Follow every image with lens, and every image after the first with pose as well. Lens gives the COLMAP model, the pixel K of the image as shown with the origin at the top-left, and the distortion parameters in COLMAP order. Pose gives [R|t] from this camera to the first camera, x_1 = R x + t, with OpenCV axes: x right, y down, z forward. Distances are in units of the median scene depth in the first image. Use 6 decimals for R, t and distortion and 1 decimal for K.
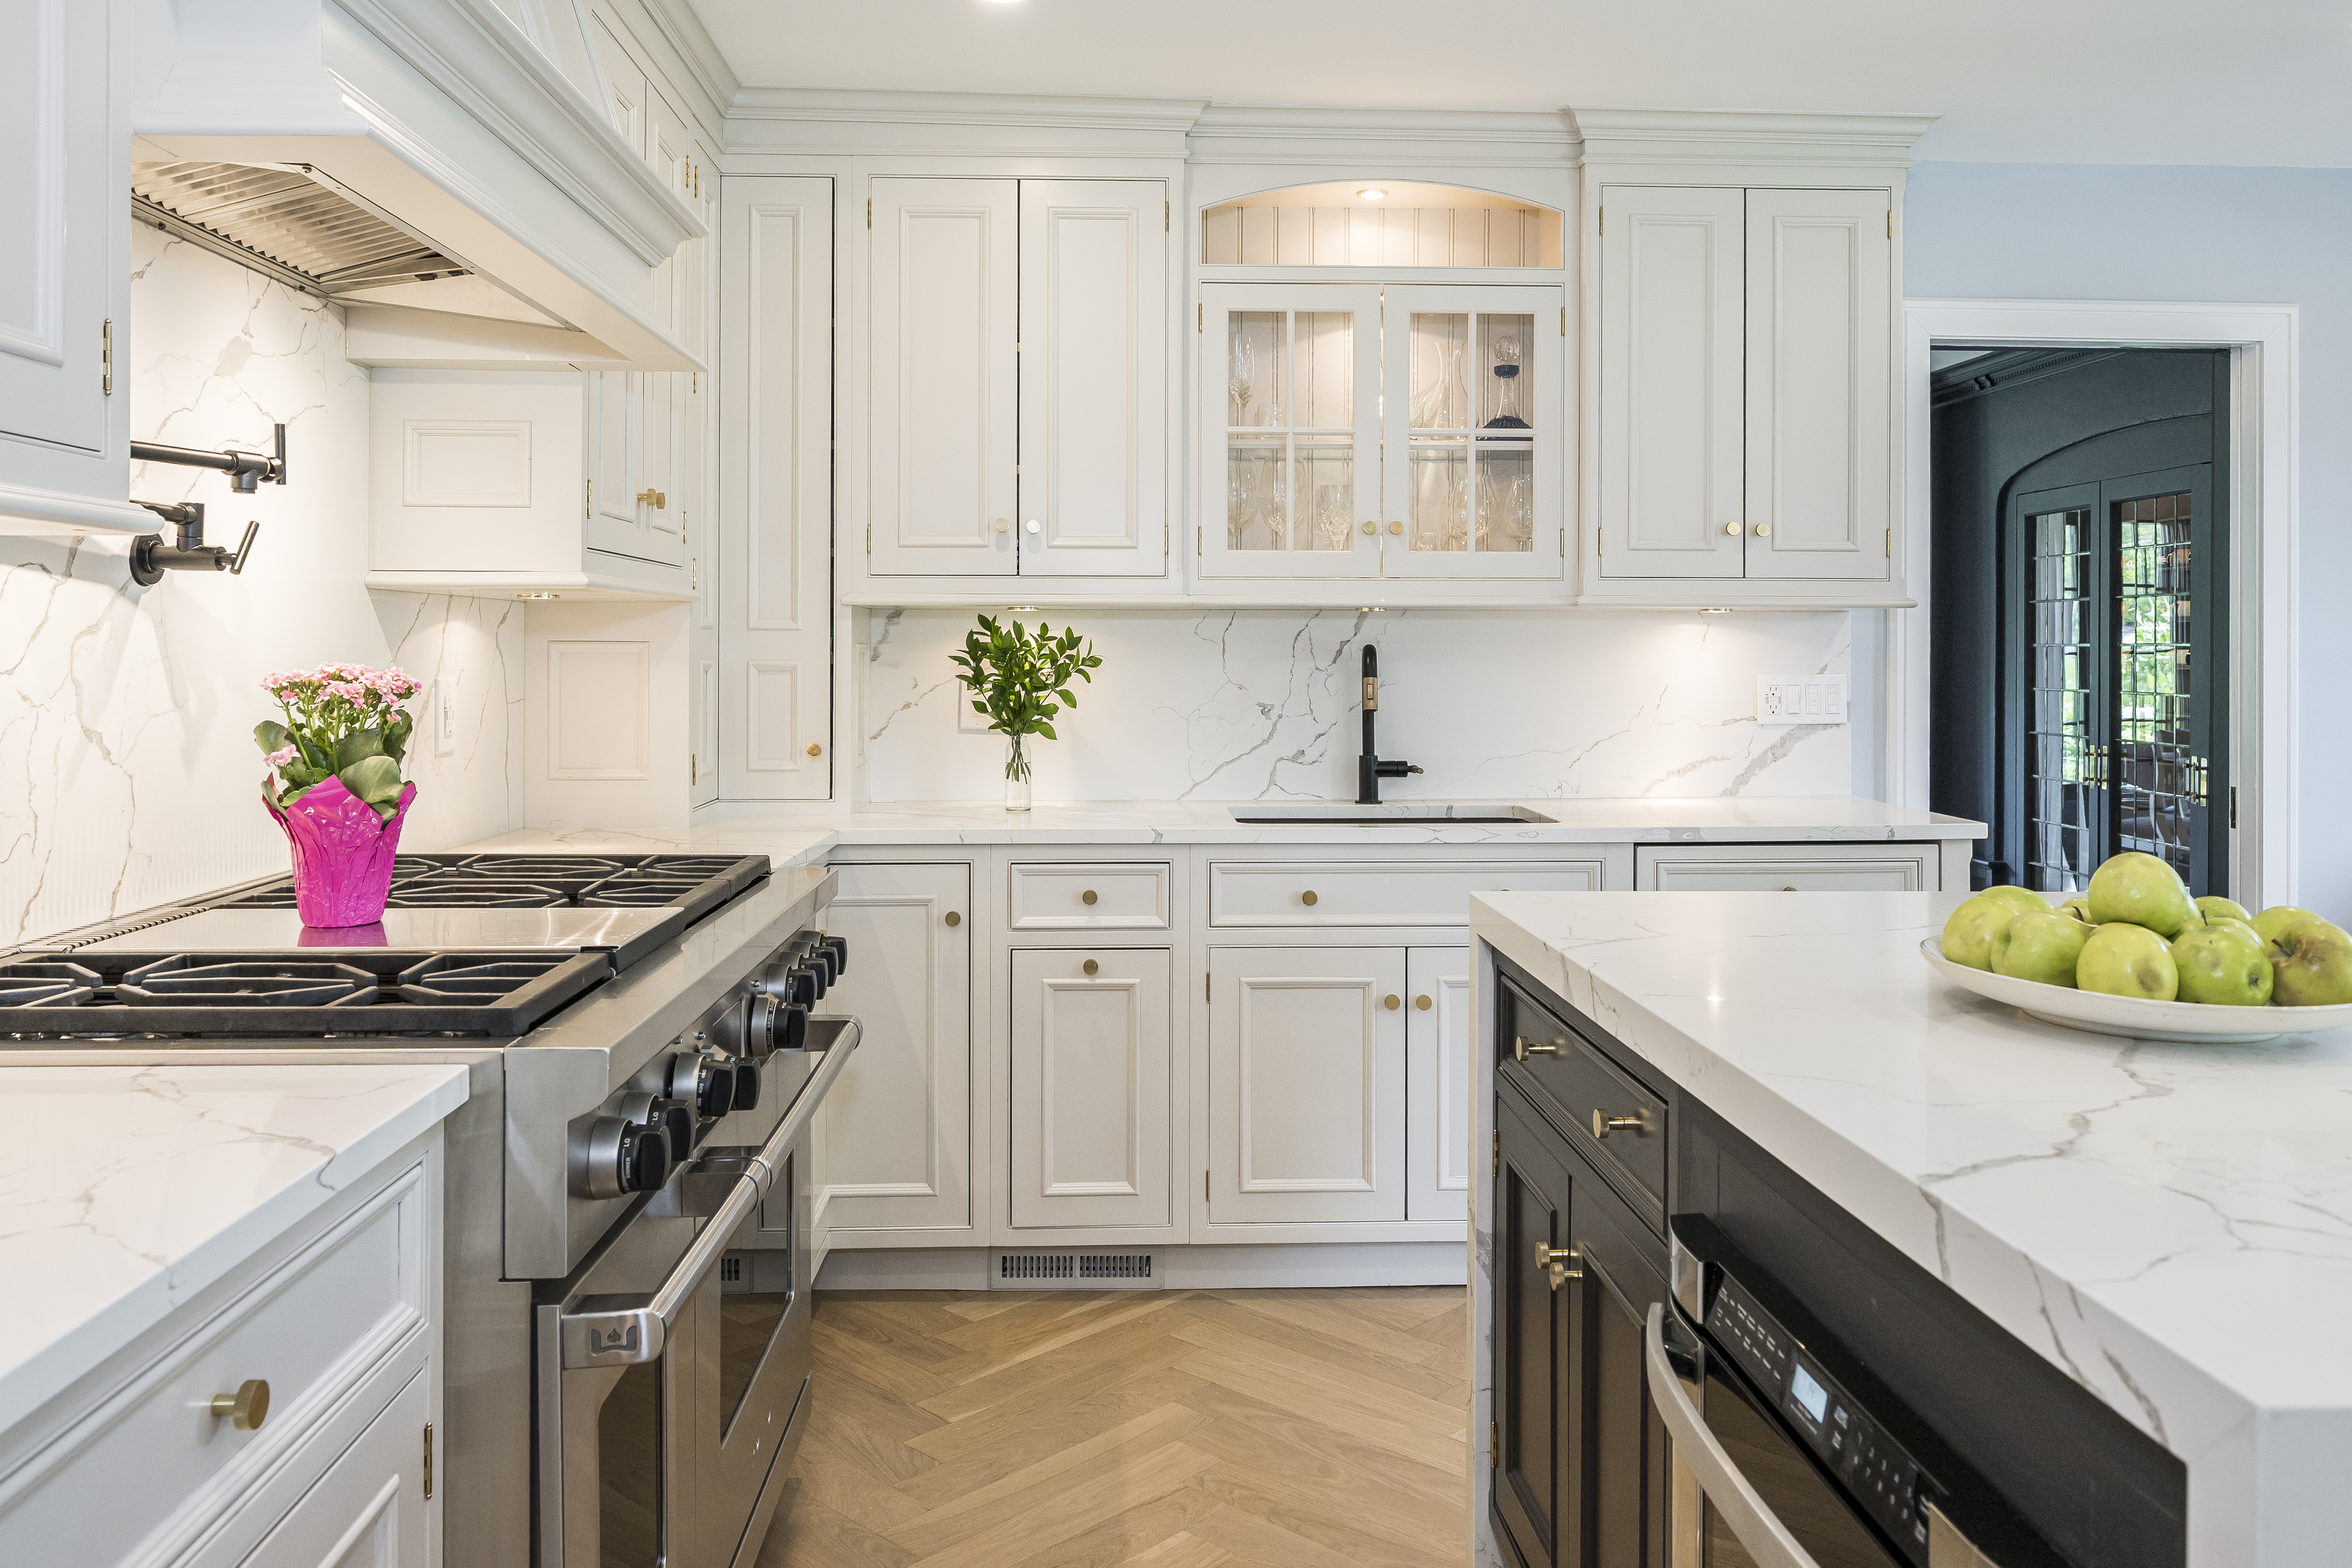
lens RADIAL K [[1766.0, 0, 1148.0], [0, 1766.0, 644.5], [0, 0, 1]] dist [-0.001662, 0.007569]
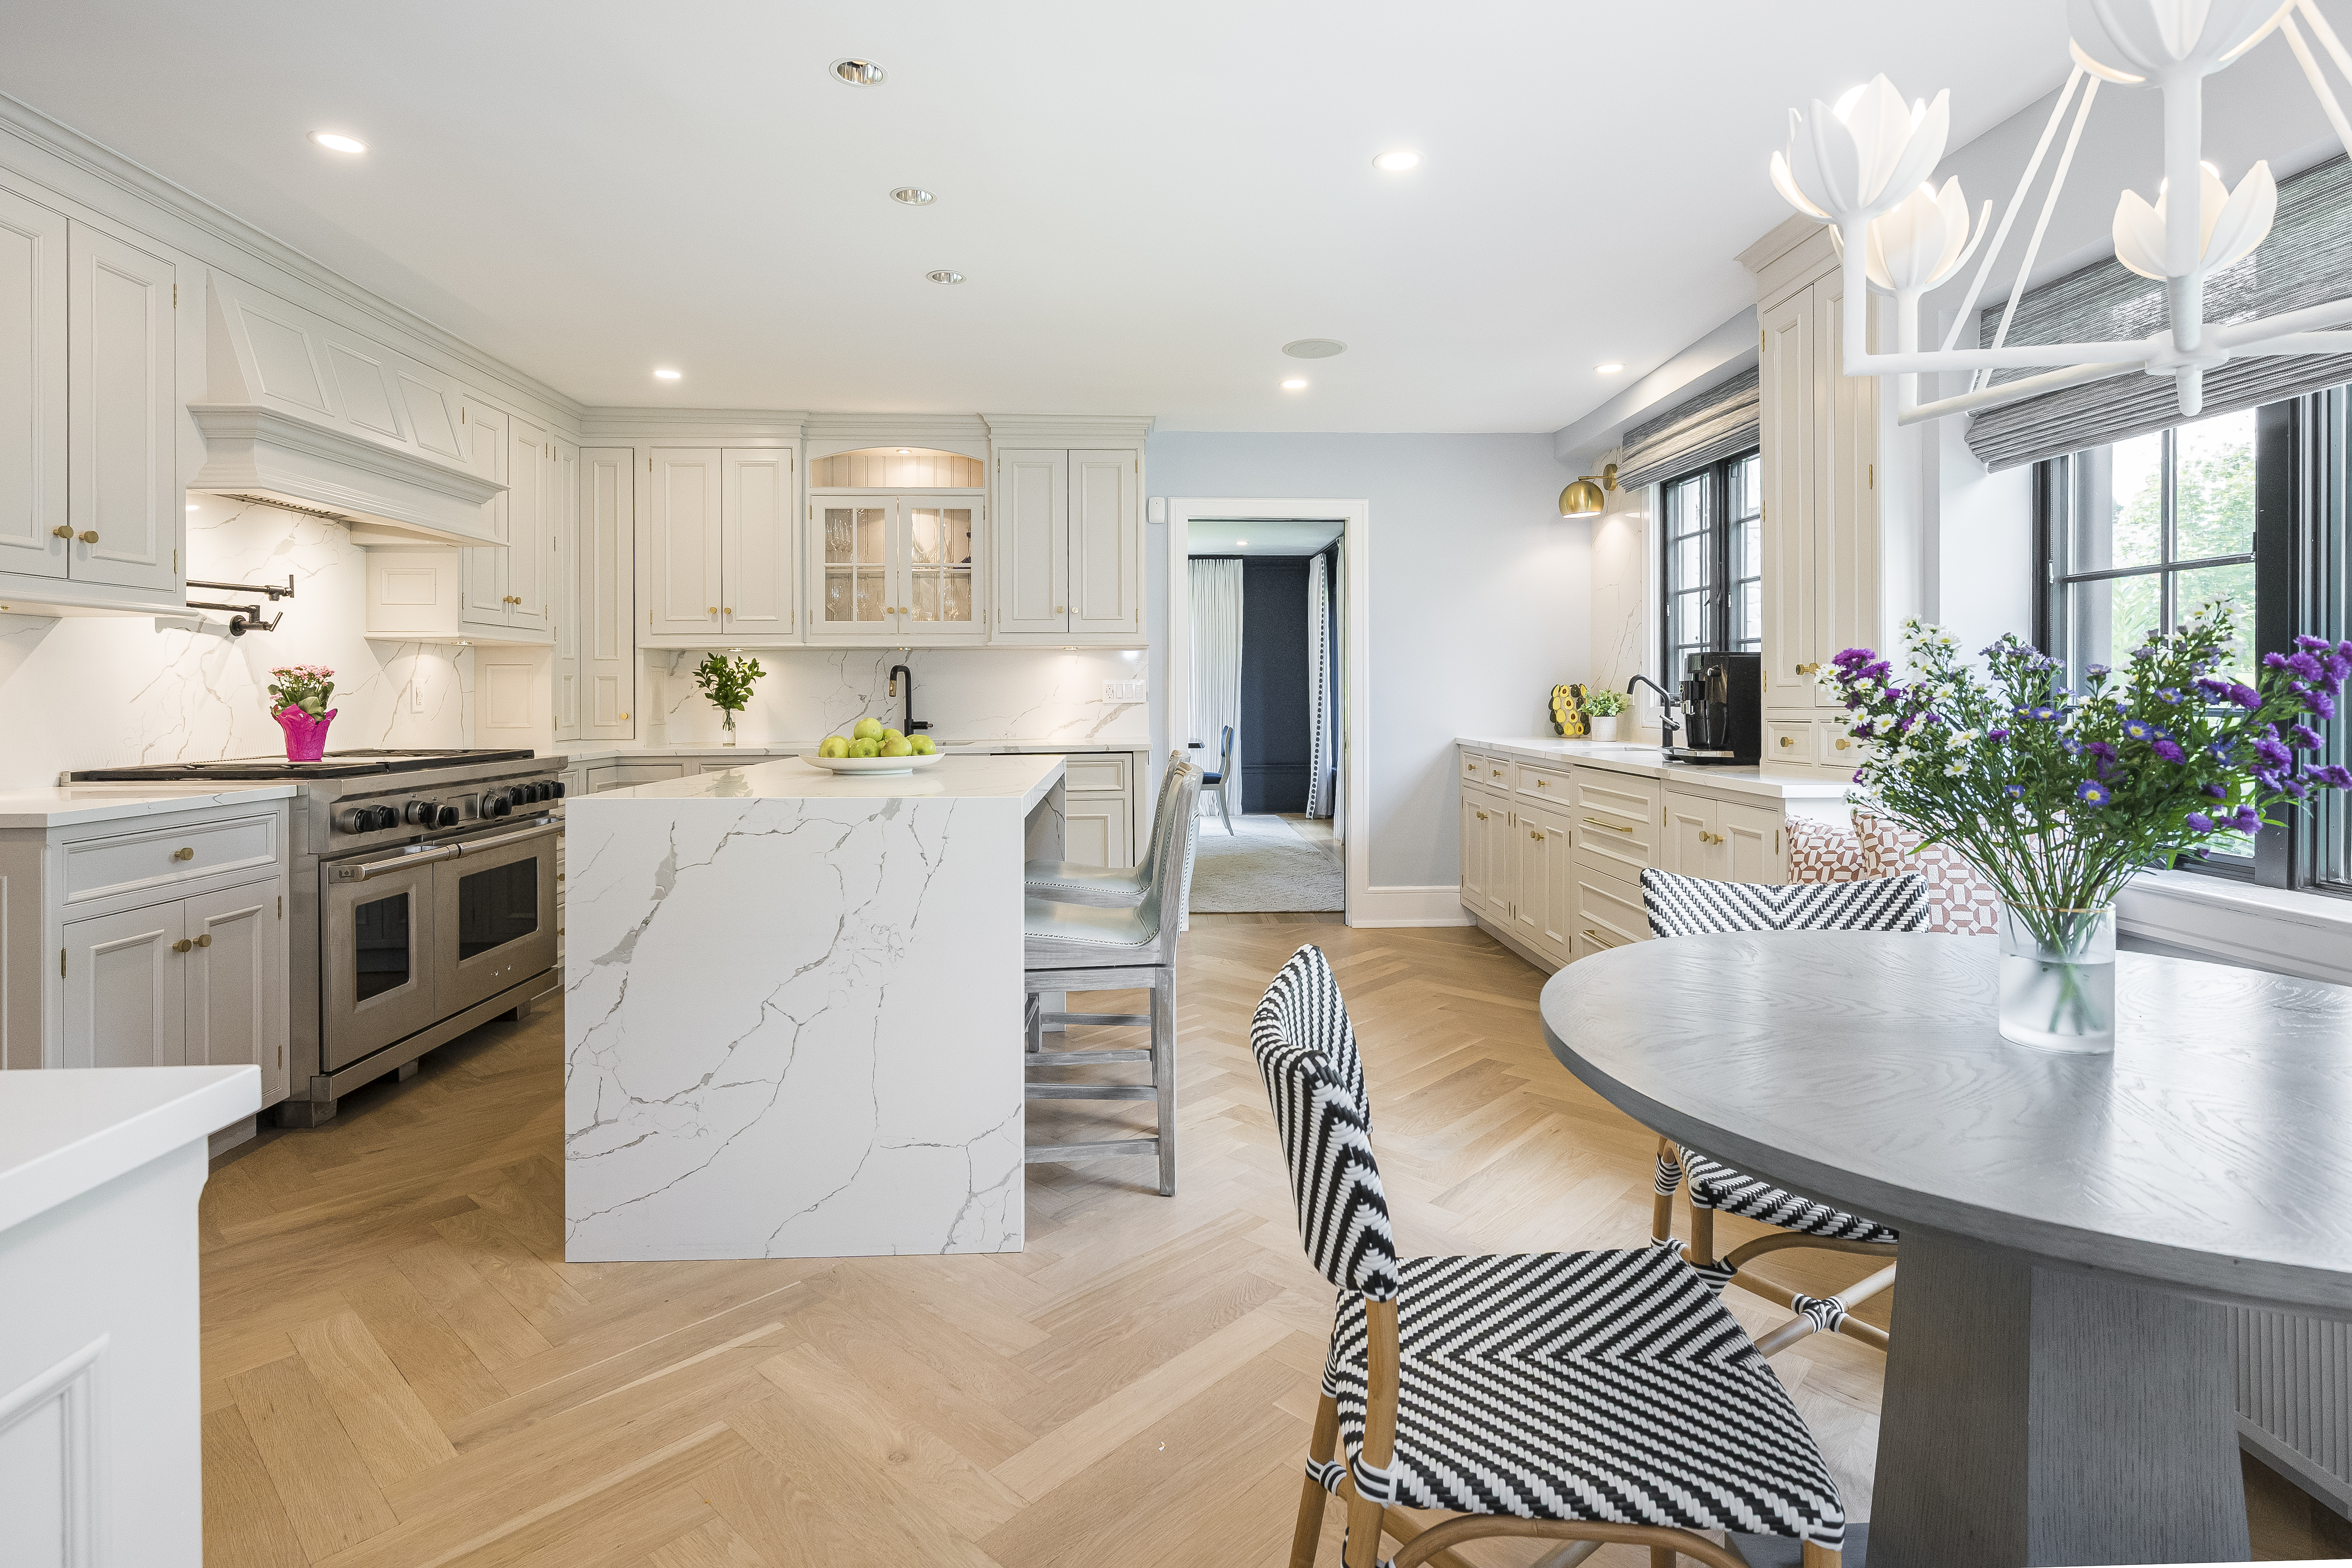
lens RADIAL K [[1209.9, 0, 1189.6], [0, 1209.9, 684.6], [0, 0, 1]] dist [0.000515, -0.000948]
pose [[0.999943, -0.008053, 0.007002, 0.478209], [0.008082, 0.999959, -0.004150, 0.032827], [-0.006968, 0.004206, 0.999967, -0.465771]]
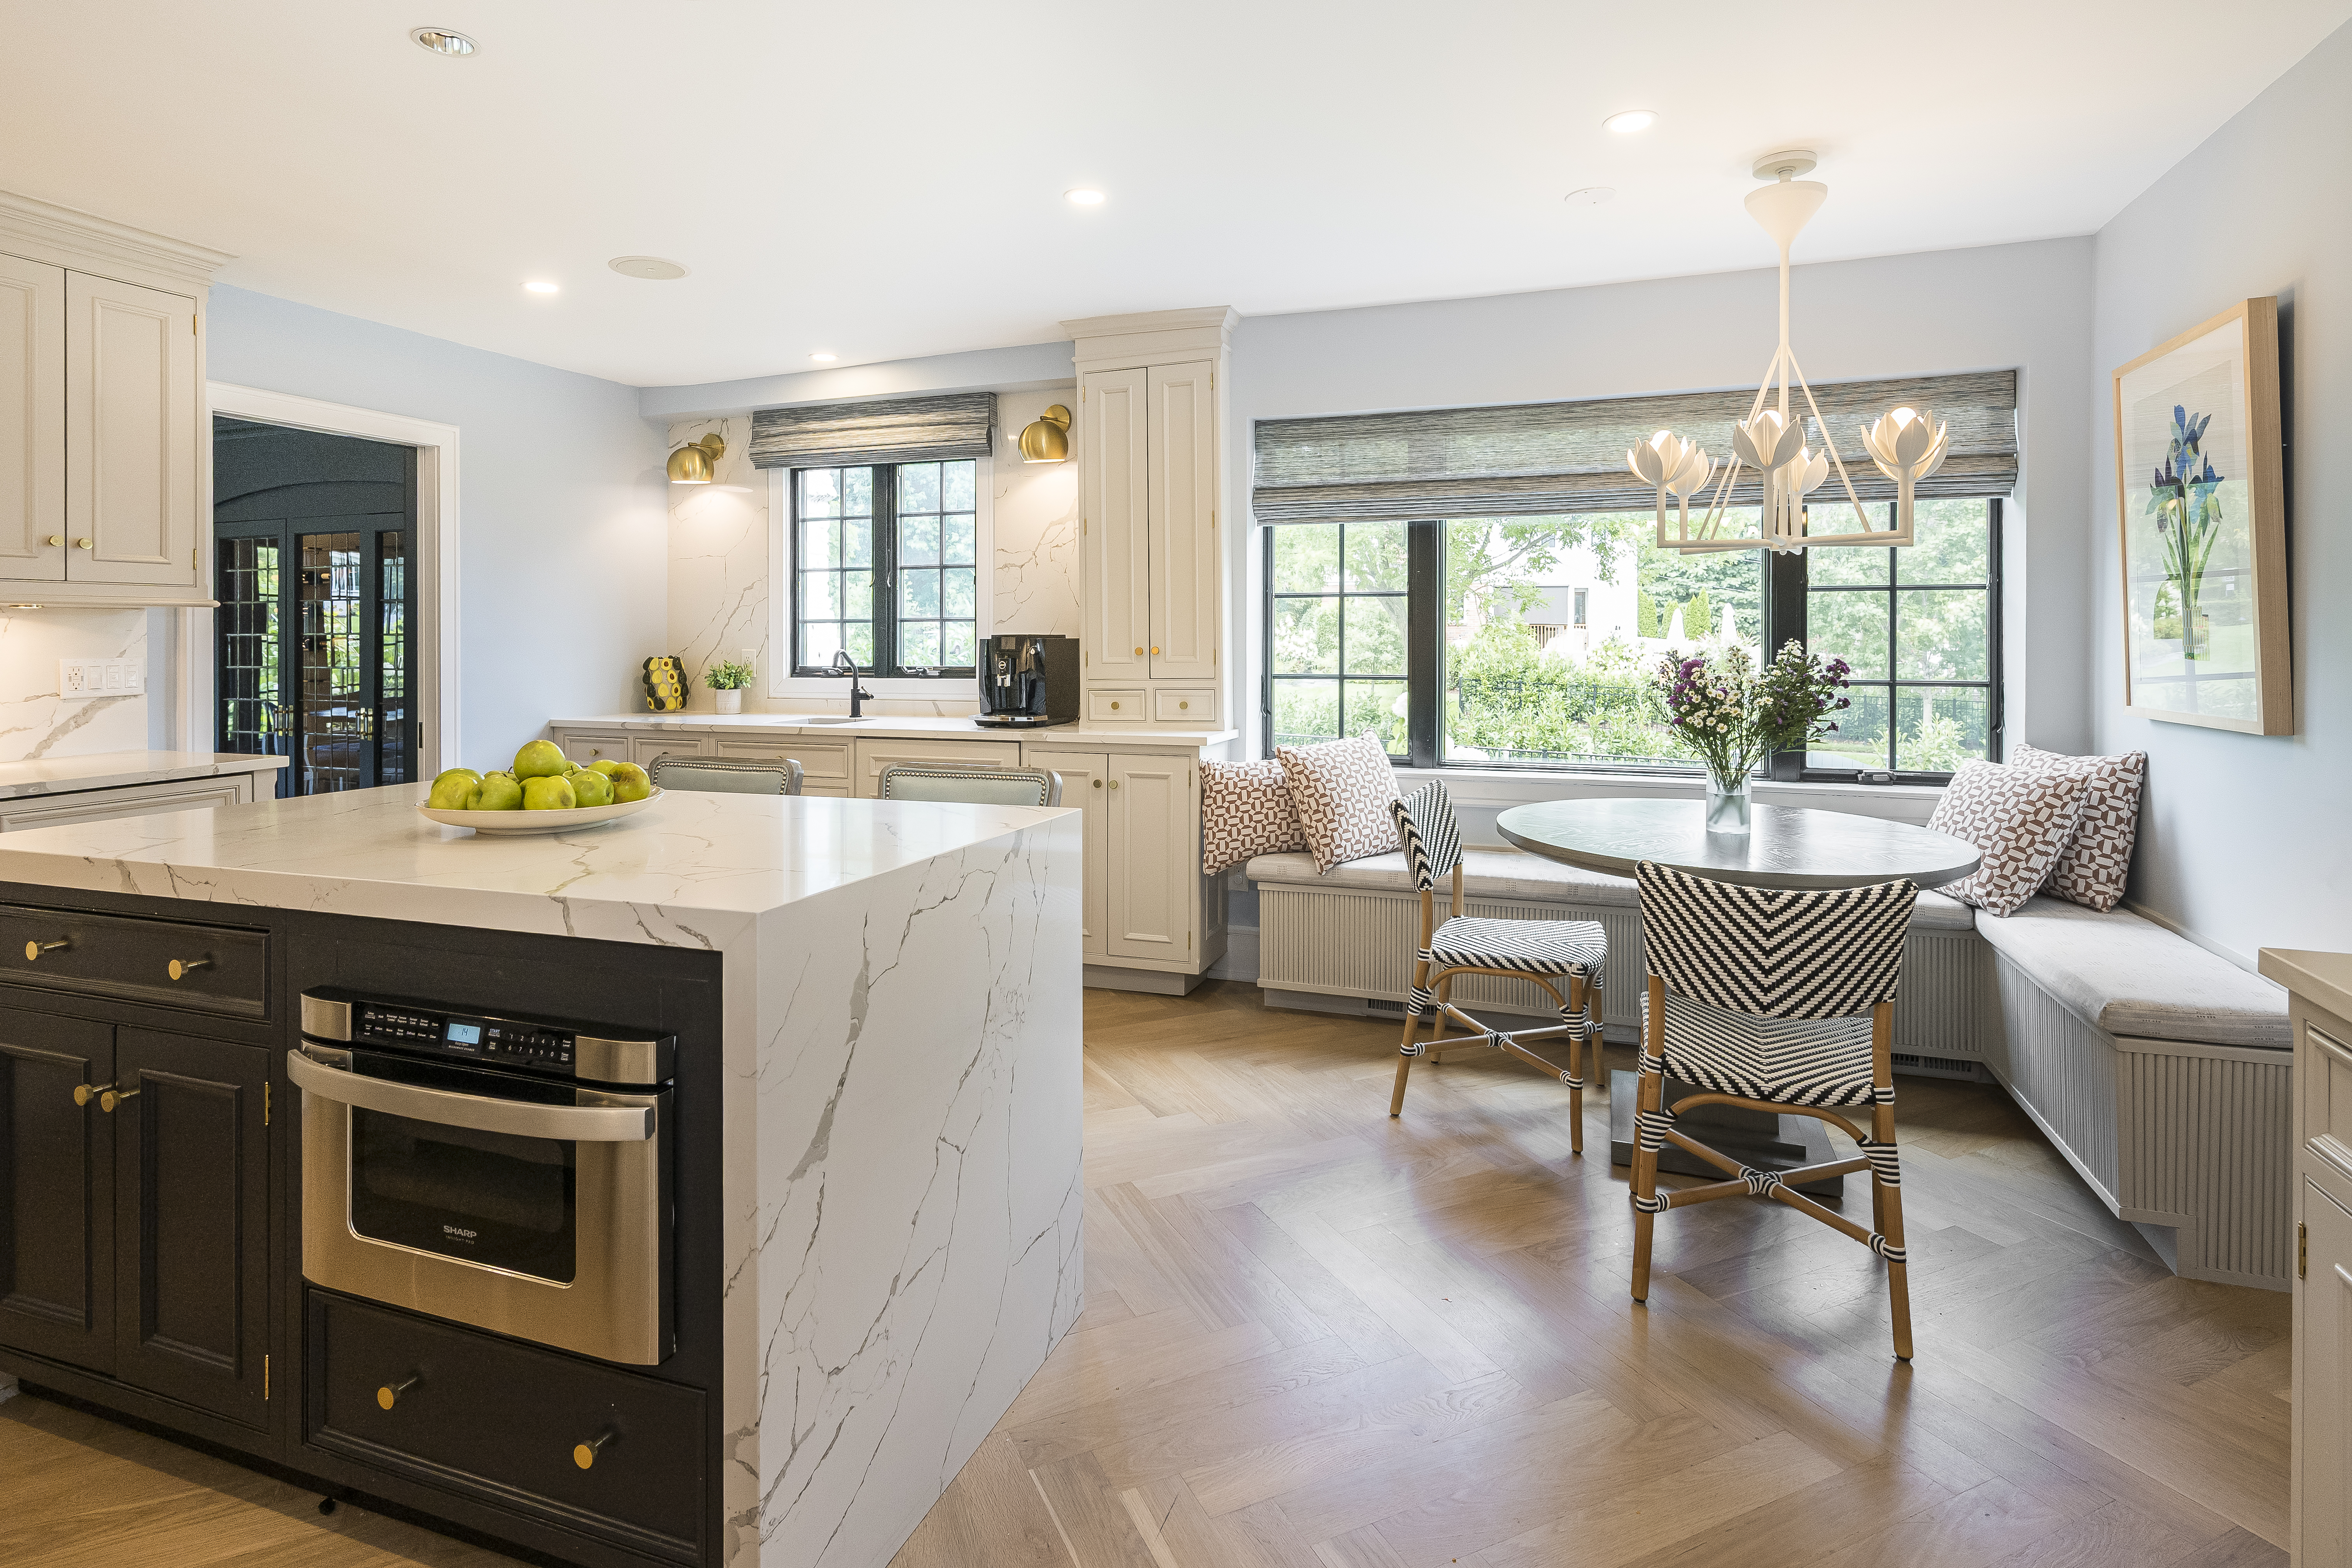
lens RADIAL K [[1209.9, 0, 1200.2], [0, 1209.9, 636.4], [0, 0, 1]] dist [0.000515, -0.000948]
pose [[0.360578, -0.006065, 0.932709, -0.172828], [0.005489, 0.999975, 0.004380, 0.002366], [-0.932713, 0.003541, 0.360602, -0.057950]]
